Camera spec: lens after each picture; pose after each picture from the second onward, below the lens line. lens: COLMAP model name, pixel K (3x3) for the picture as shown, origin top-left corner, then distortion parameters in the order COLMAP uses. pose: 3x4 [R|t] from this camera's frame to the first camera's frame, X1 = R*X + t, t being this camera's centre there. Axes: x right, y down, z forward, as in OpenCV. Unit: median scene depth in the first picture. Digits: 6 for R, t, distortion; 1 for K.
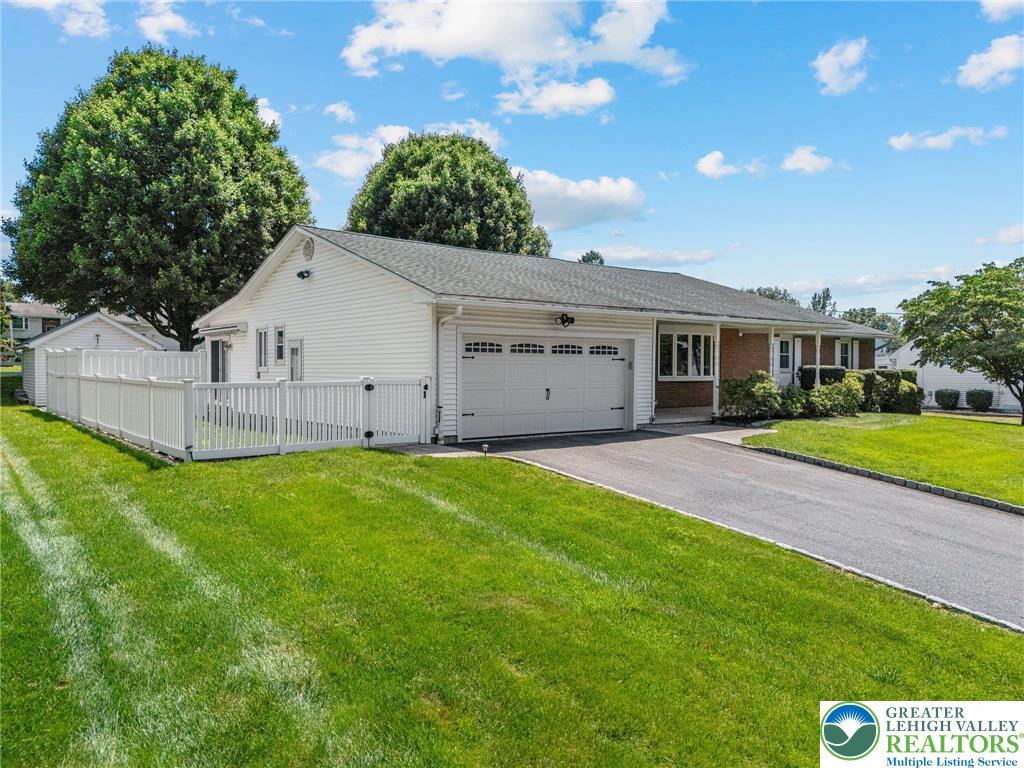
lens RADIAL K [[757.1, 0, 497.0], [0, 757.1, 381.5], [0, 0, 1]] dist [0.065257, -0.003340]
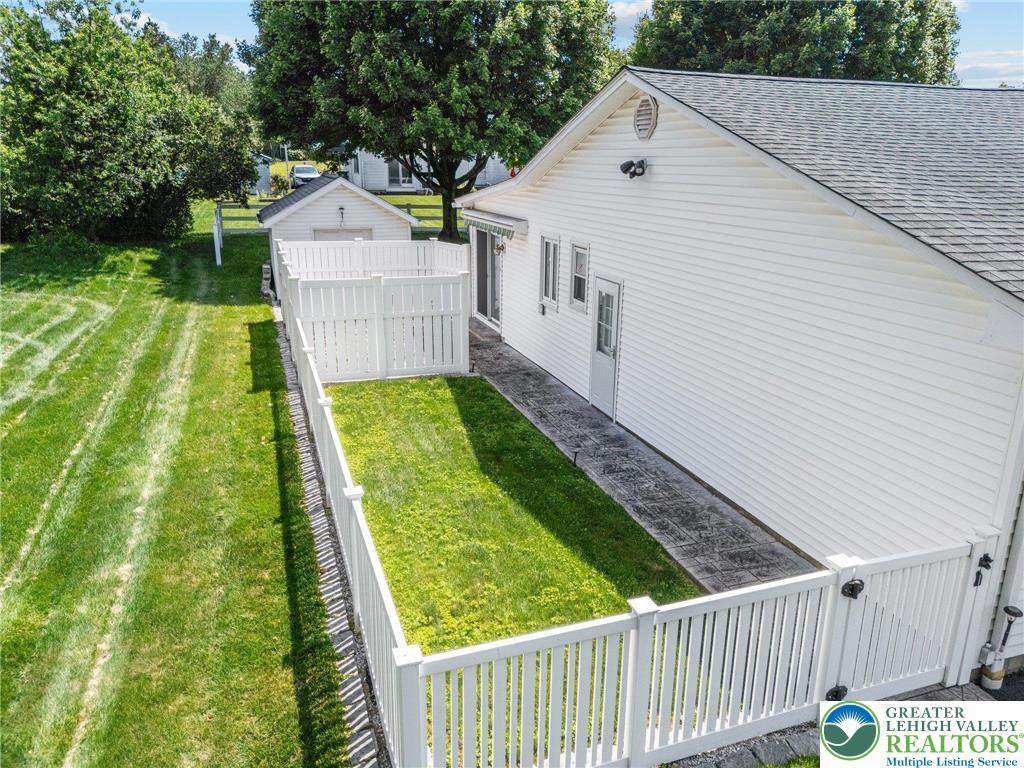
lens RADIAL K [[743.4, 0, 512.0], [0, 743.4, 384.0], [0, 0, 1]] dist [0.044549, -0.003901]
pose [[0.949958, 0.098668, -0.296386, -0.107767], [-0.014132, 0.961409, 0.274760, -0.090261], [0.312058, -0.256821, 0.914693, 0.297069]]
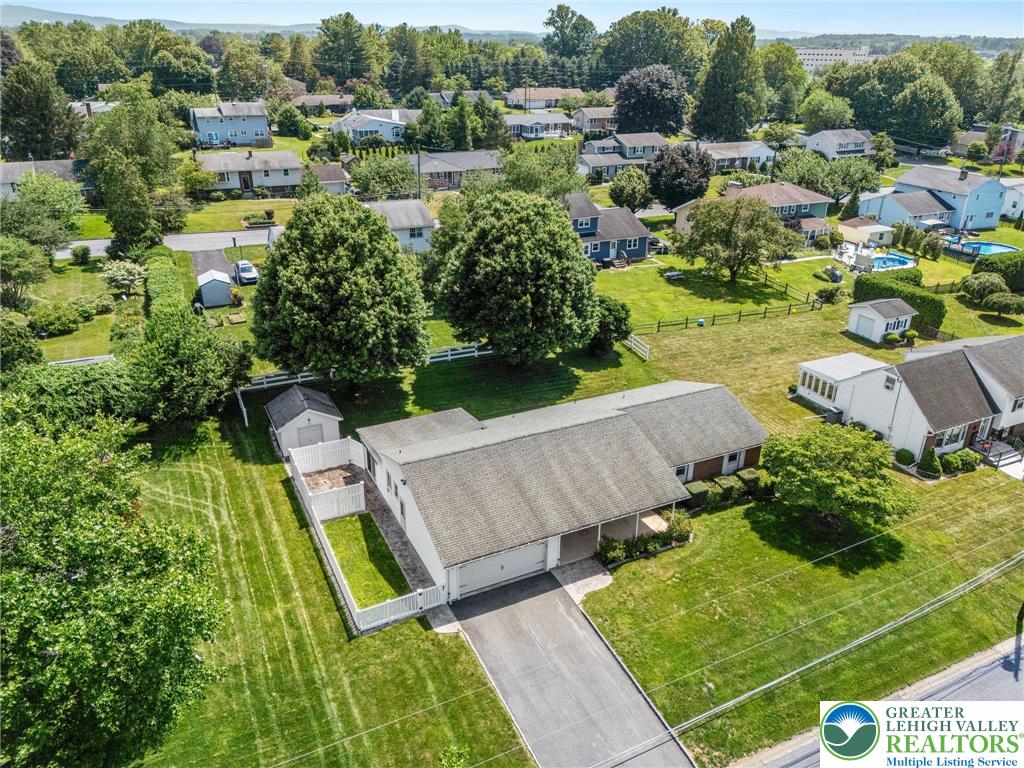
lens RADIAL K [[743.4, 0, 512.0], [0, 743.4, 384.0], [0, 0, 1]] dist [0.044549, -0.003901]
pose [[0.982365, 0.090945, -0.163365, 0.246547], [-0.016731, 0.912987, 0.407646, -0.837269], [0.186224, -0.397724, 0.898408, -0.489949]]
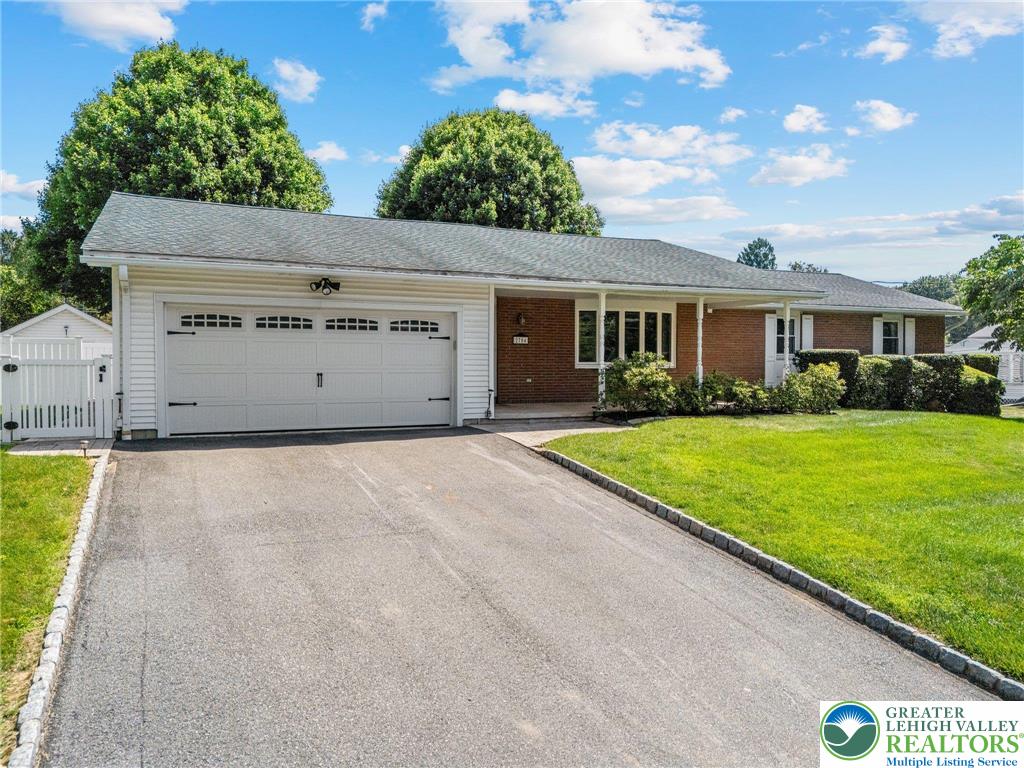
lens RADIAL K [[750.0, 0, 497.2], [0, 750.0, 384.8], [0, 0, 1]] dist [0.048193, -0.000793]
pose [[0.969915, 0.002121, -0.243435, 0.255104], [-0.000758, 0.999984, 0.005694, 0.009761], [0.243443, -0.005338, 0.969901, 0.157011]]
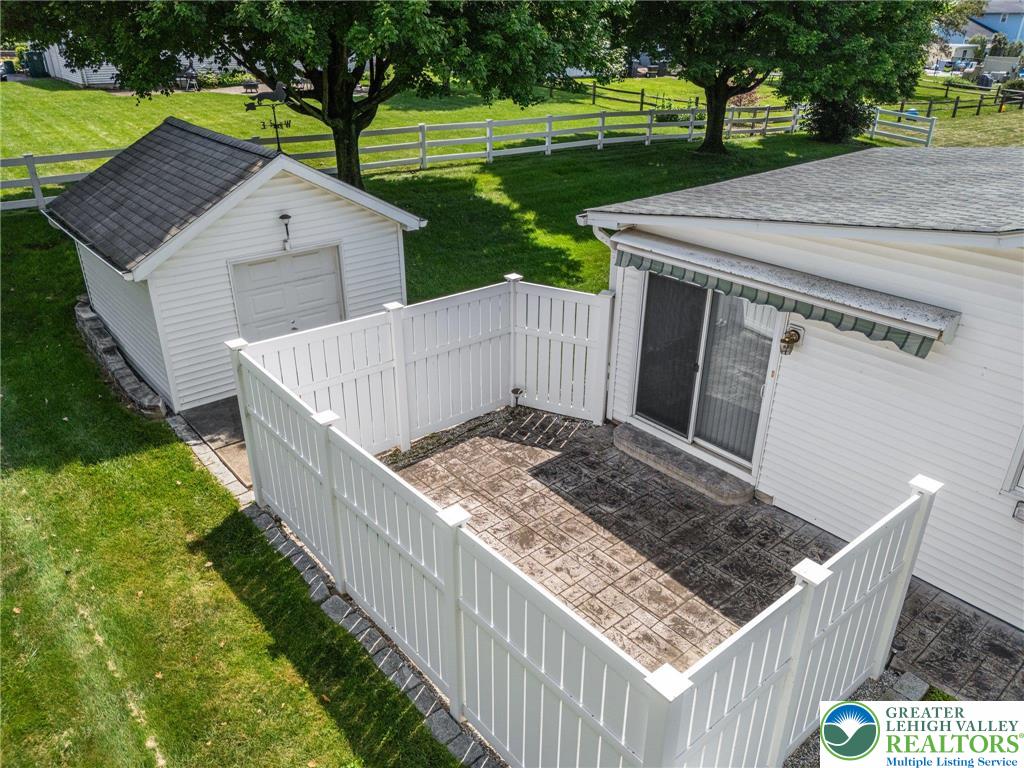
lens RADIAL K [[743.4, 0, 512.0], [0, 743.4, 384.0], [0, 0, 1]] dist [0.044549, -0.003901]
pose [[0.998077, -0.019343, 0.058899, -0.402010], [-0.008126, 0.901060, 0.433618, -0.136464], [-0.061458, -0.433263, 0.899170, 0.578053]]
